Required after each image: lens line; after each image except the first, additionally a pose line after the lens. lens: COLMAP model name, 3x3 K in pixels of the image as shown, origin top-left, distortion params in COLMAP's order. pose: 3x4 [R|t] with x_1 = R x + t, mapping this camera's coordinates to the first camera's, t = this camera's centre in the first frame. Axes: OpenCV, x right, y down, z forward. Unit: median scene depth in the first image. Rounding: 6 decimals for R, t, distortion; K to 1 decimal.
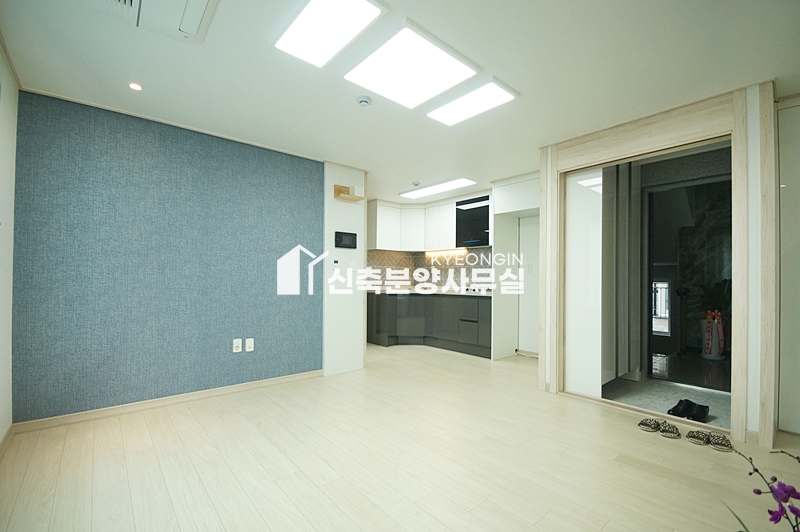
lens RADIAL K [[350.8, 0, 396.6], [0, 350.8, 270.9], [0, 0, 1]] dist [-0.003790, -0.002123]
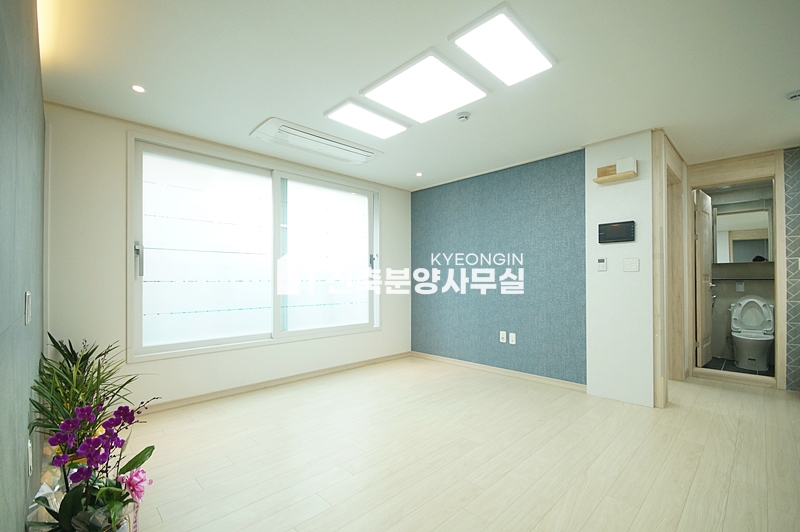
lens RADIAL K [[350.8, 0, 400.1], [0, 350.8, 271.6], [0, 0, 1]] dist [-0.003790, -0.002123]
pose [[0.066770, -0.033698, -0.997199, 0.723798], [0.023782, 0.999199, -0.032174, 0.017459], [0.997485, -0.021567, 0.067518, 0.552803]]
